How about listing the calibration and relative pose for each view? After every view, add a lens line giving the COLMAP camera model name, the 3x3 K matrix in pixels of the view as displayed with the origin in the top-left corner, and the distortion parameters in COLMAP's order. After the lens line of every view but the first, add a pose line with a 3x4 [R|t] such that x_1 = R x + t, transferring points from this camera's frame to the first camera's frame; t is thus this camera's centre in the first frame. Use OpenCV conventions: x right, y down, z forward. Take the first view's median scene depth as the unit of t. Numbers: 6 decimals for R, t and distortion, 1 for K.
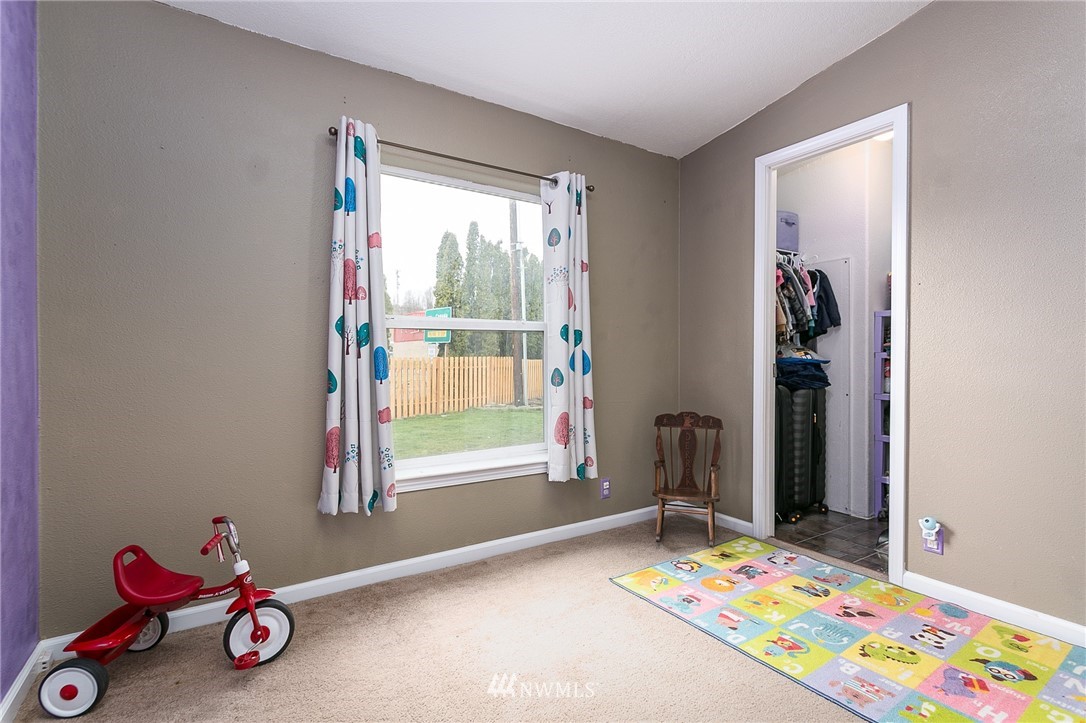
lens RADIAL K [[514.1, 0, 542.9], [0, 514.1, 359.8], [0, 0, 1]] dist [0.005925, -0.000230]
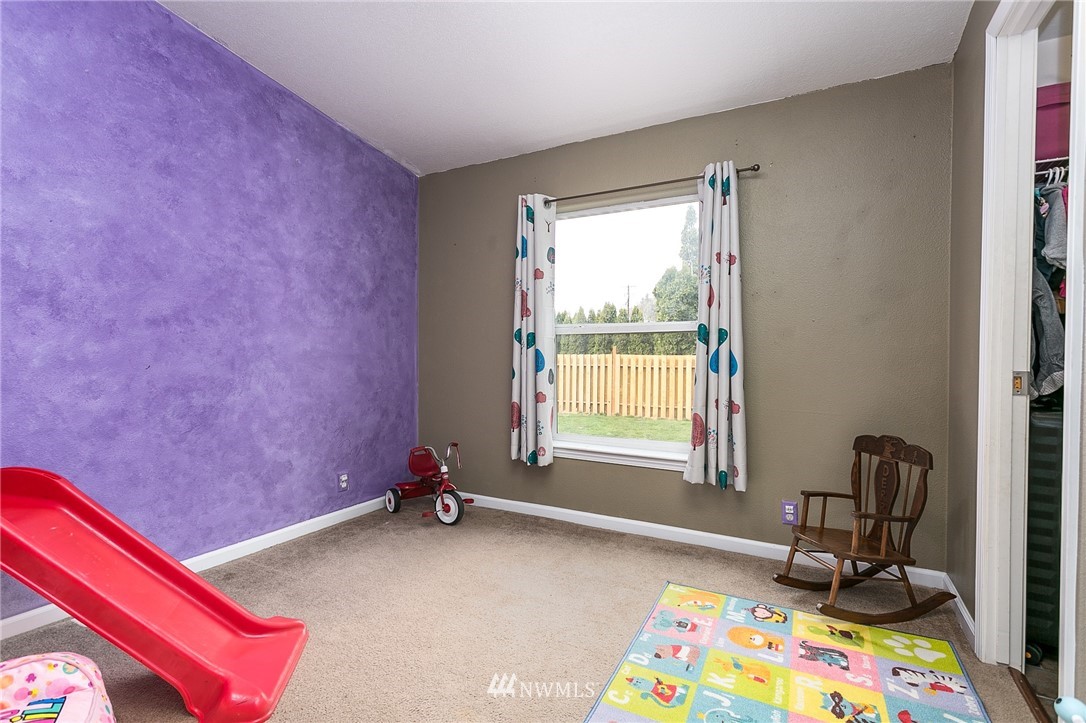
lens RADIAL K [[514.1, 0, 545.8], [0, 514.1, 357.6], [0, 0, 1]] dist [0.005925, -0.000230]
pose [[0.475114, 0.006838, -0.879898, 0.837476], [-0.010792, 0.999940, 0.001944, -0.003349], [0.879858, 0.008572, 0.475160, 0.305291]]
